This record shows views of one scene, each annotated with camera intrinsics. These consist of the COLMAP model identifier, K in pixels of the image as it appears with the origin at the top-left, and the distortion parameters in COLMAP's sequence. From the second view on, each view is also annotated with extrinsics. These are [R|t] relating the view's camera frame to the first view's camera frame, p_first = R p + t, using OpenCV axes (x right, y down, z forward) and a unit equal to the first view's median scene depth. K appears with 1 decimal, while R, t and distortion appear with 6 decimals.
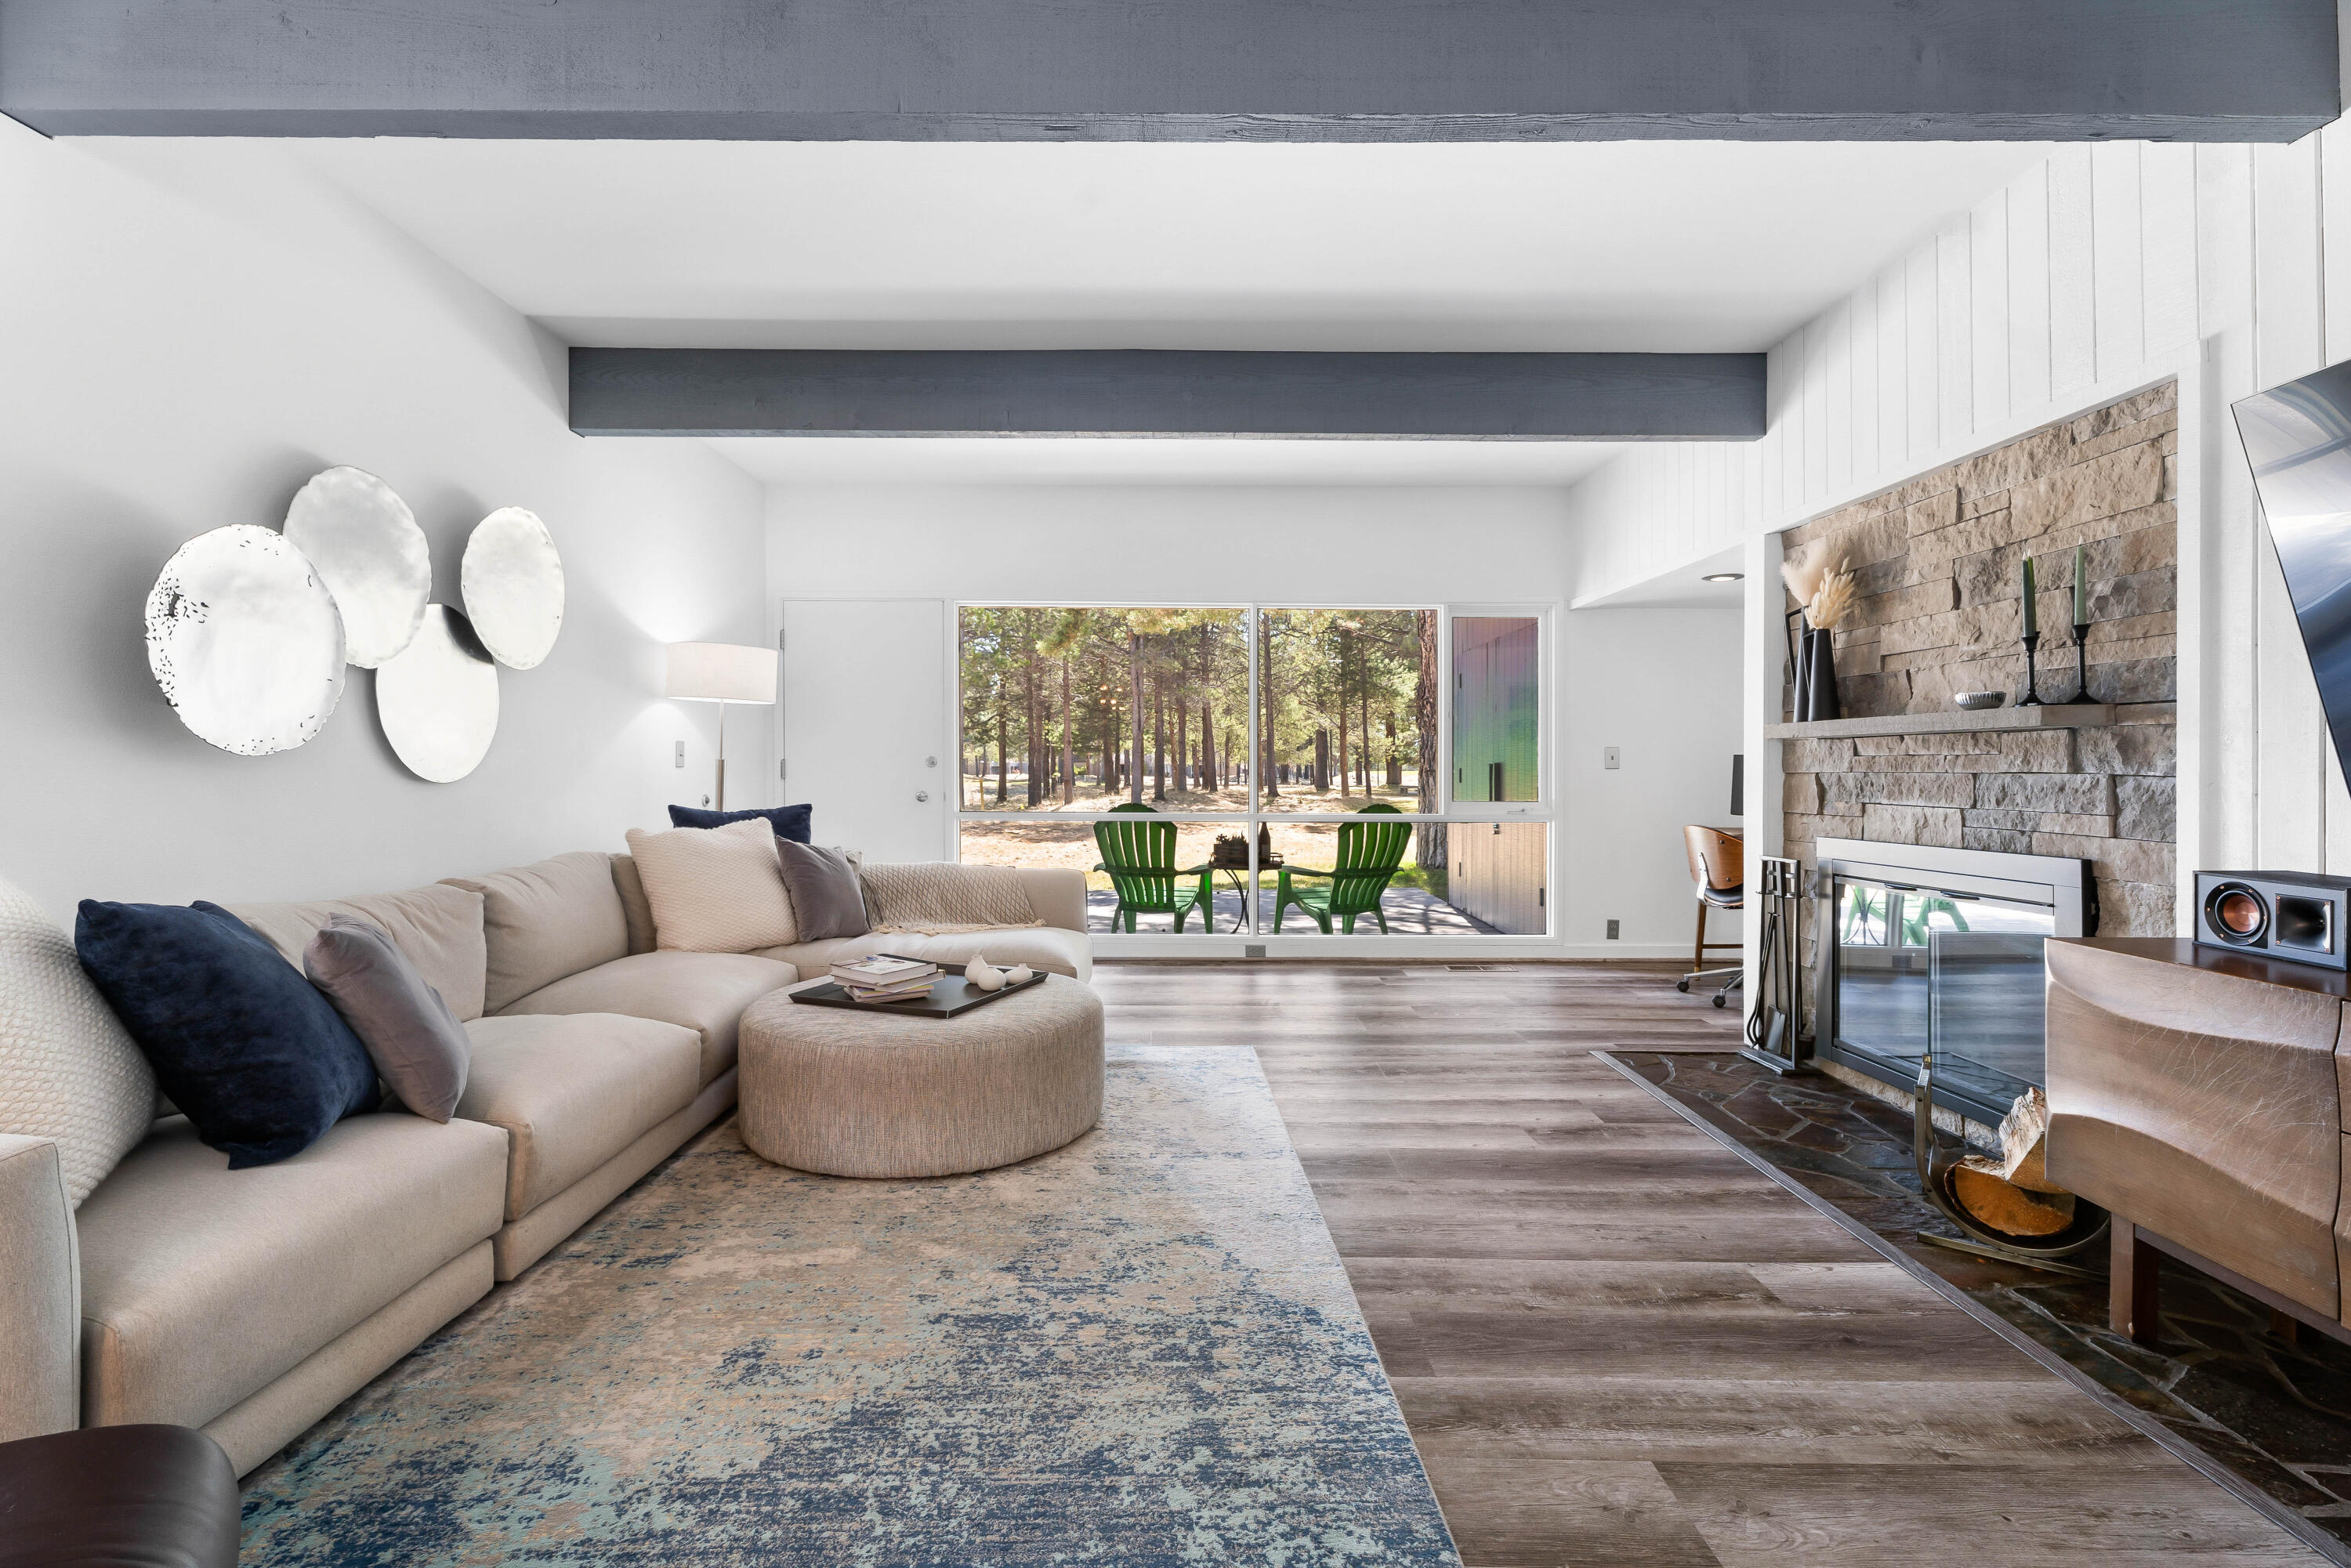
lens RADIAL K [[1045.4, 0, 1174.2], [0, 1045.4, 765.0], [0, 0, 1]] dist [0.009109, -0.000262]
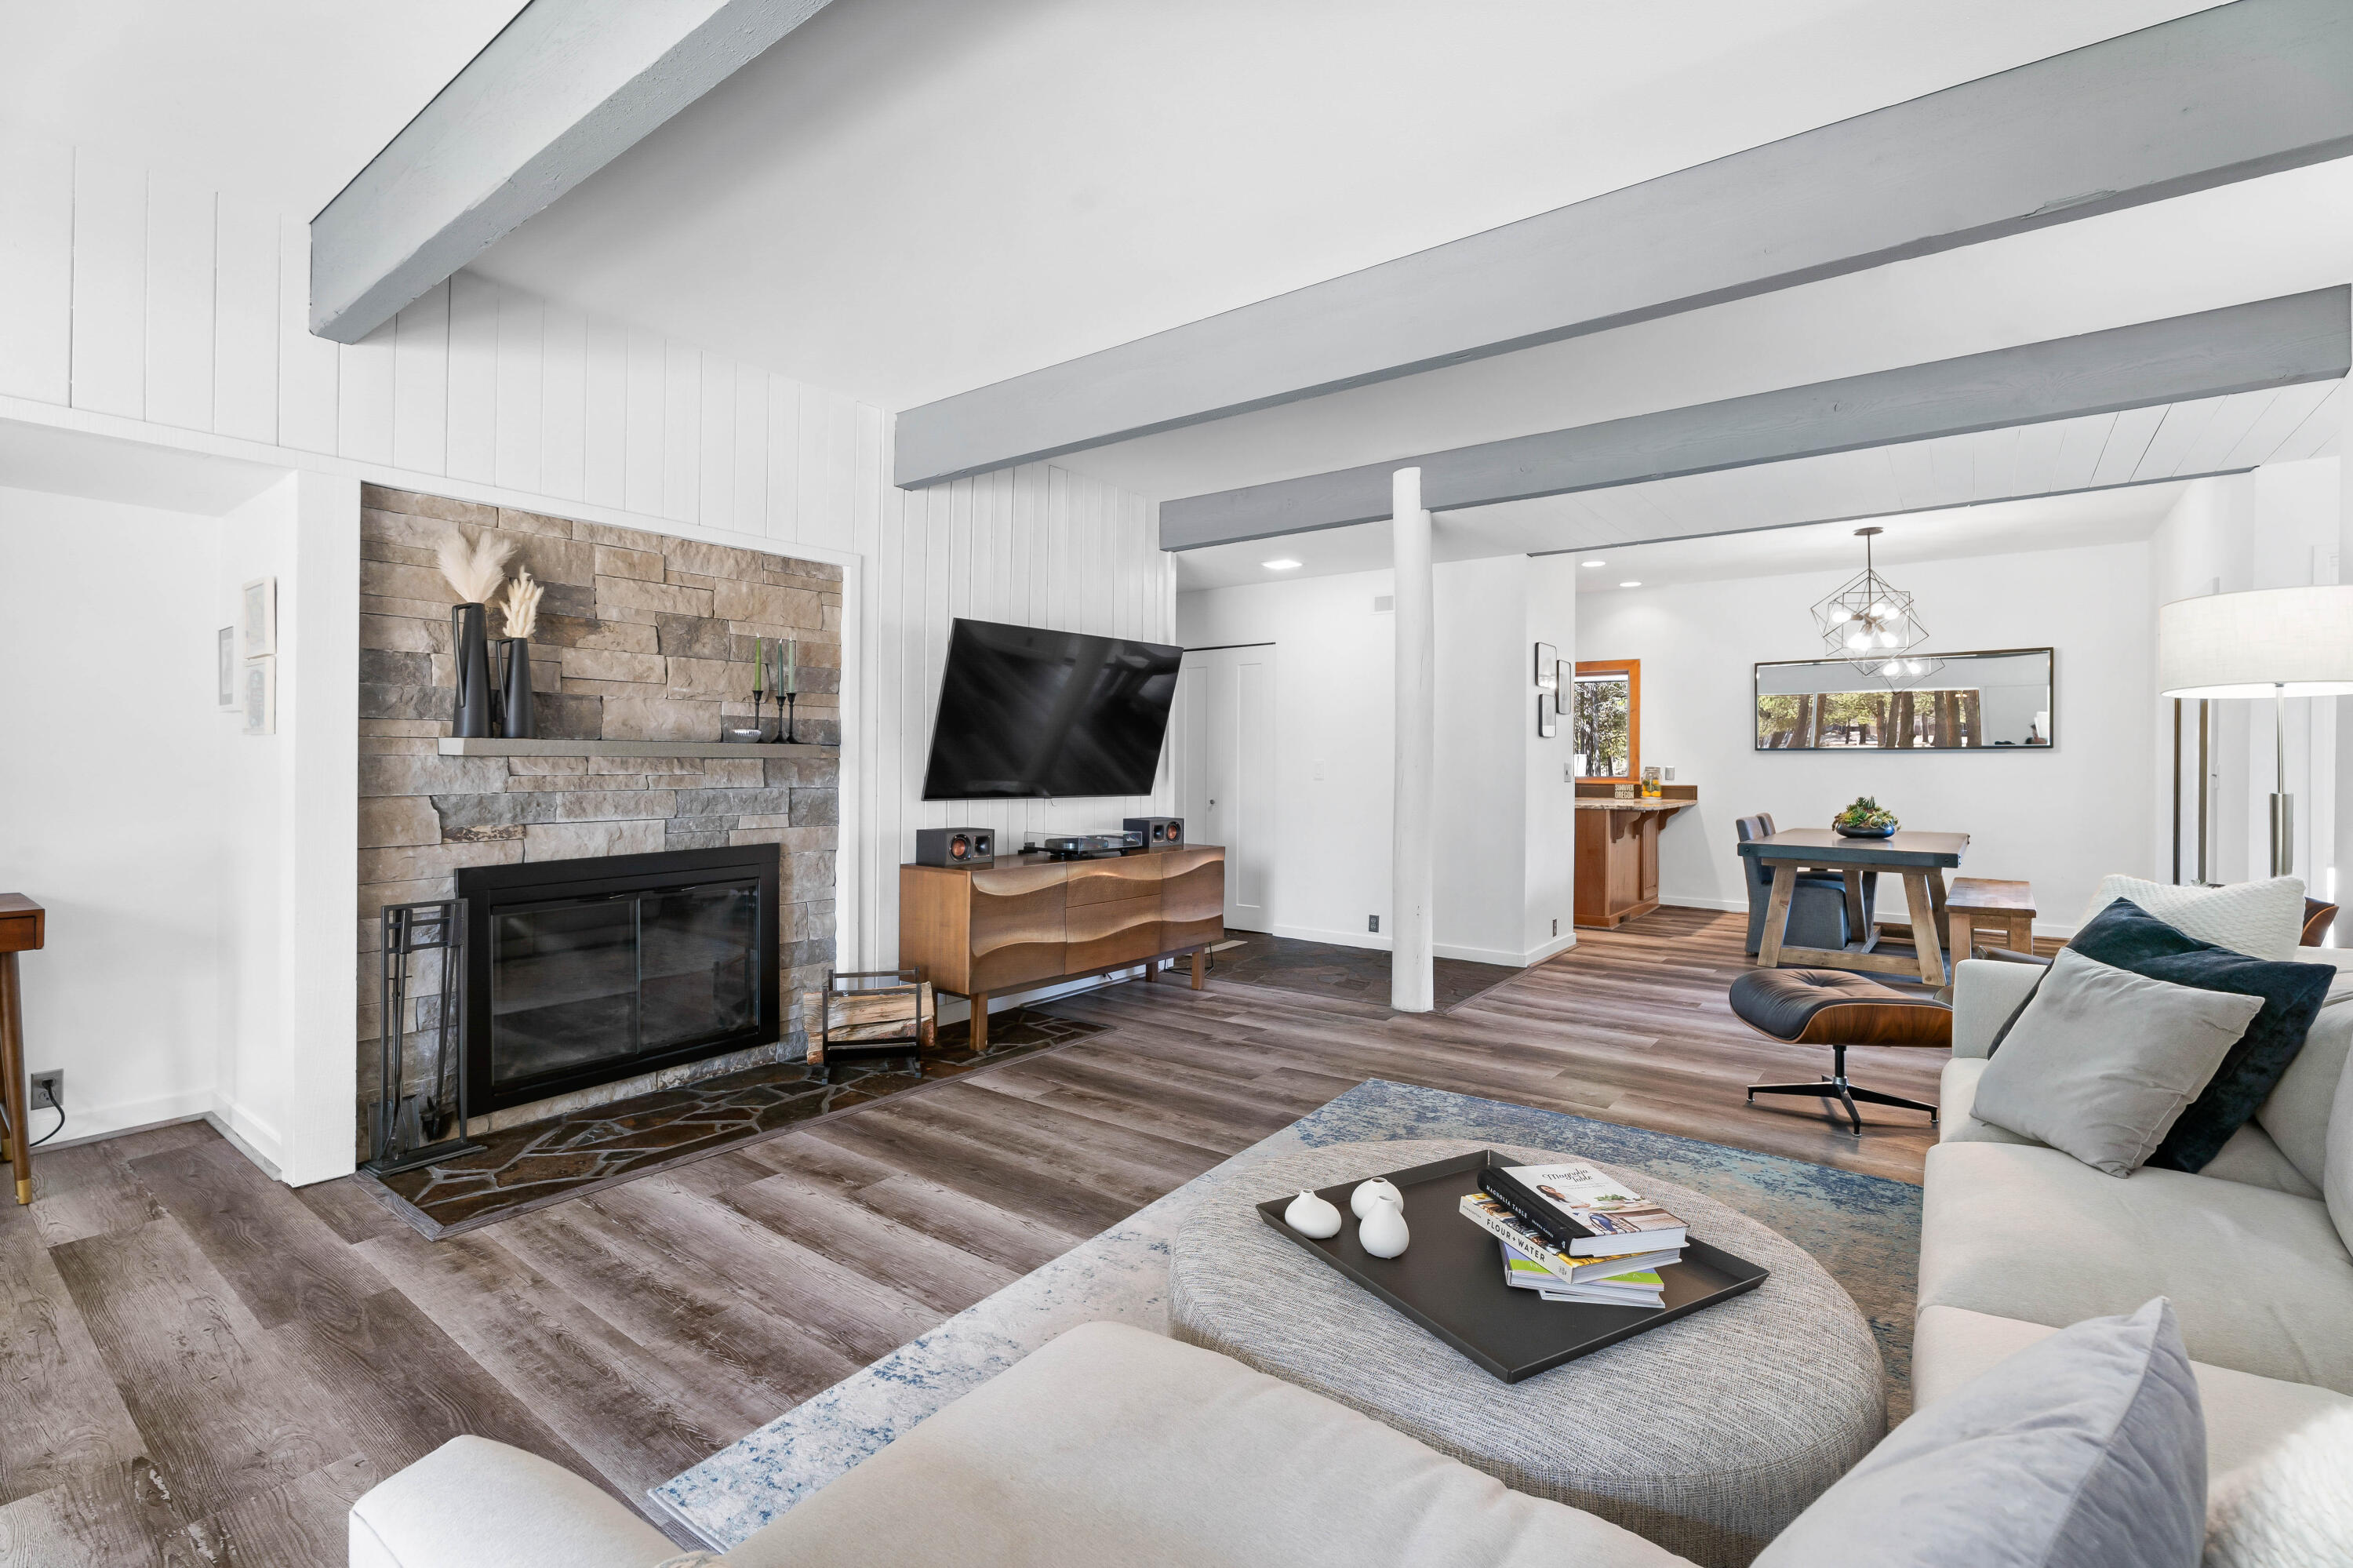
lens RADIAL K [[1069.6, 0, 1146.0], [0, 1069.6, 750.8], [0, 0, 1]] dist [0.011772, 0.000146]
pose [[-0.783322, -0.003064, 0.621609, -0.528986], [-0.009855, 0.999923, -0.007490, -0.038828], [-0.621538, -0.011993, -0.783292, 1.864343]]
